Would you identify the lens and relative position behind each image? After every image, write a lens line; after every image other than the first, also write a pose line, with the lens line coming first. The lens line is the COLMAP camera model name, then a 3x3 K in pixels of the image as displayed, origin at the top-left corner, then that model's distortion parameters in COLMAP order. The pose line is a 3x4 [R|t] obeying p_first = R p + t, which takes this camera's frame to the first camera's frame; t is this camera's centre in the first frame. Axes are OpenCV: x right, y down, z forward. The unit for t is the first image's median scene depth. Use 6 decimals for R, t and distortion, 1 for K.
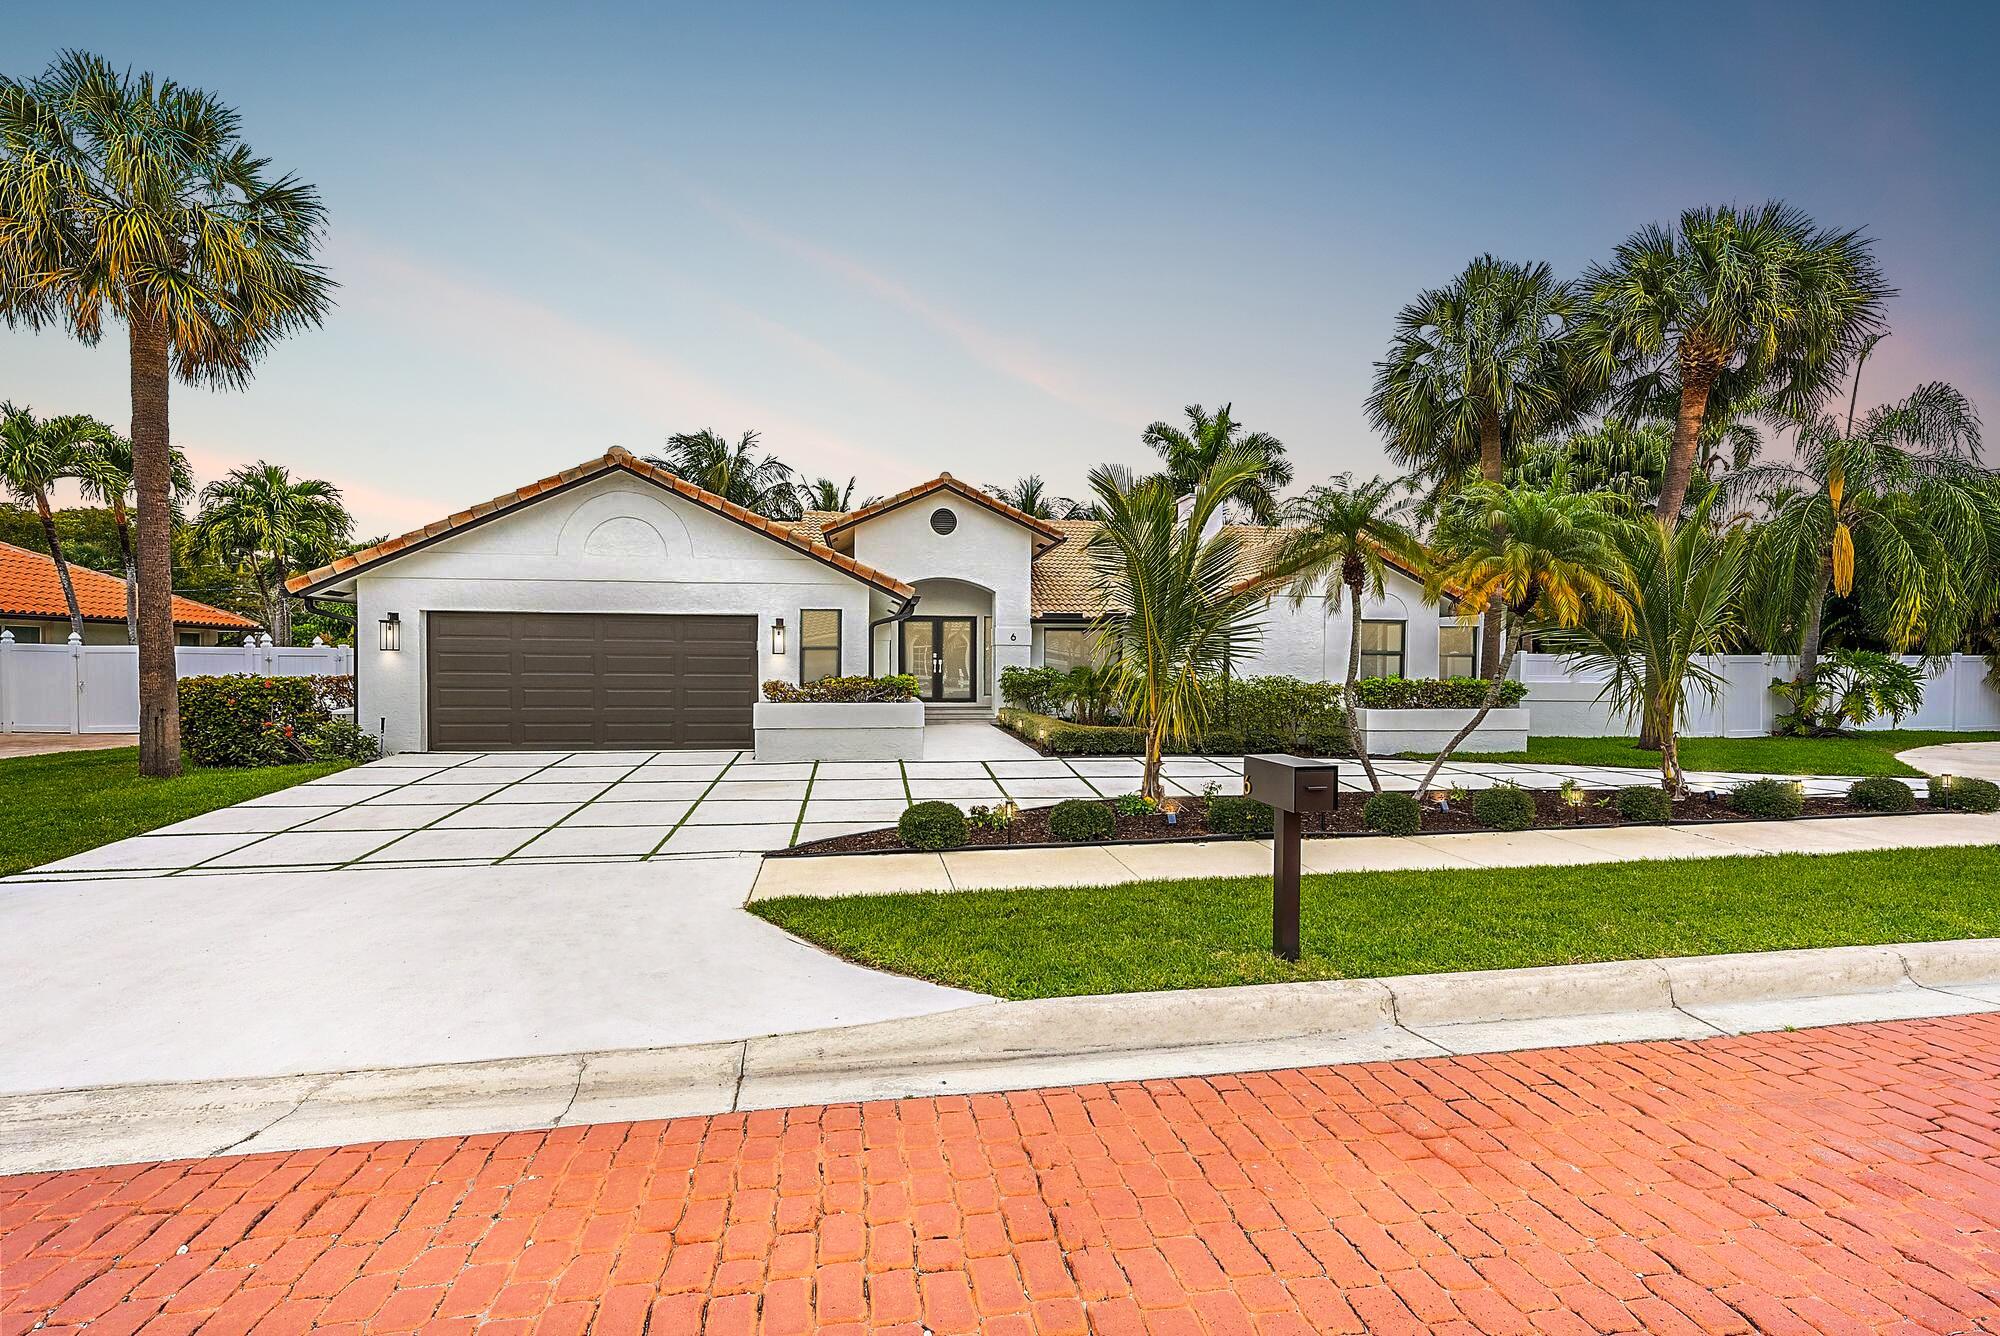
lens RADIAL K [[927.8, 0, 1000.0], [0, 927.8, 668.0], [0, 0, 1]] dist [0.000091, -0.000002]
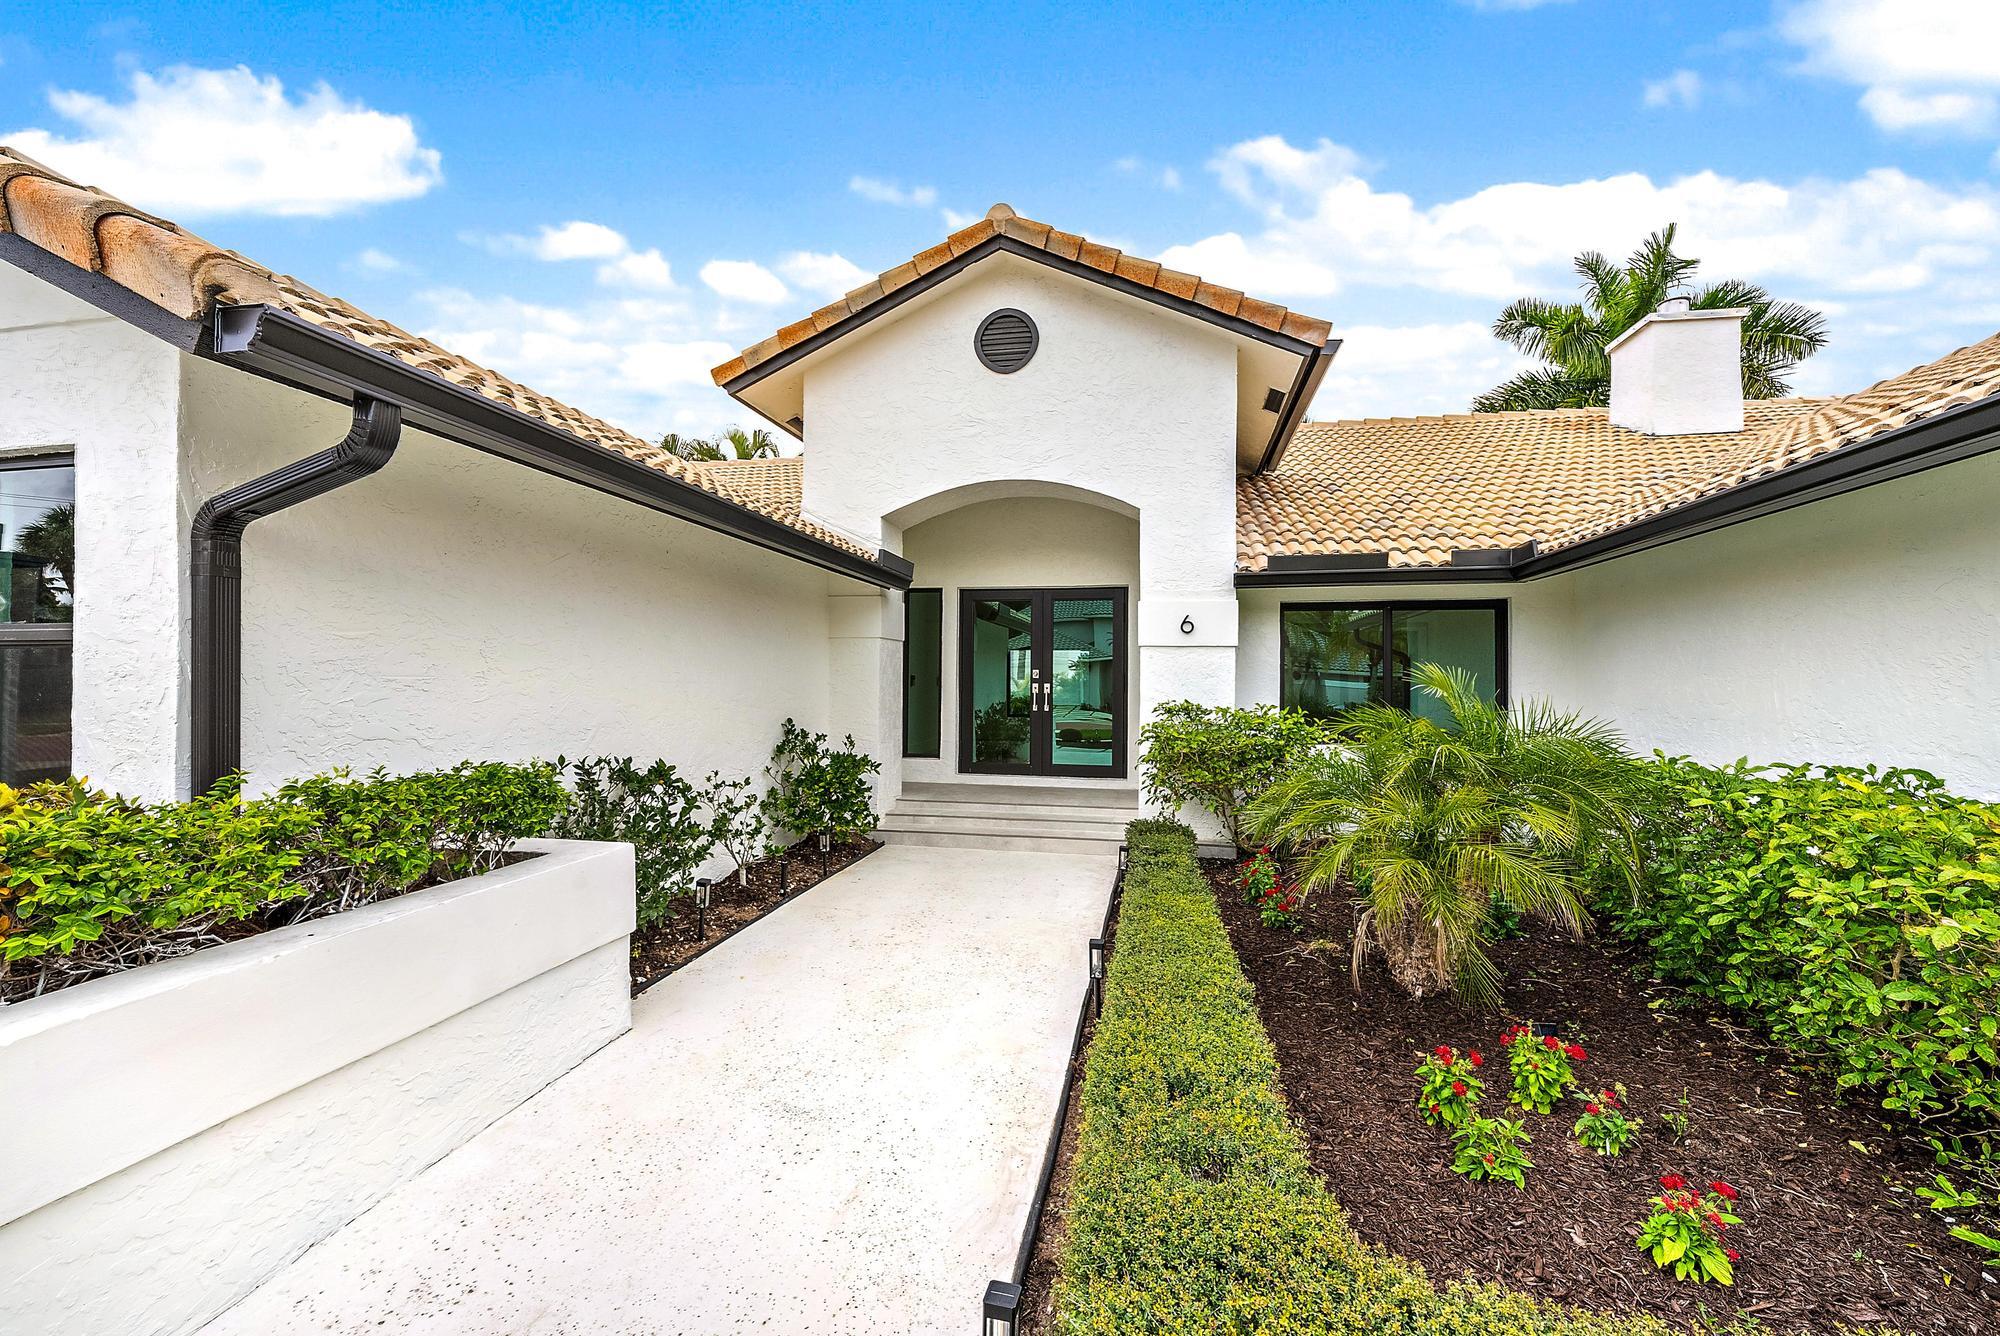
lens RADIAL K [[831.3, 0, 1000.0], [0, 831.3, 668.0], [0, 0, 1]] dist [-0.000563, -0.000004]
pose [[0.940815, -0.005231, -0.338881, 0.056810], [-0.005084, 0.999551, -0.029545, -0.005515], [0.338883, 0.029519, 0.940365, 0.651051]]
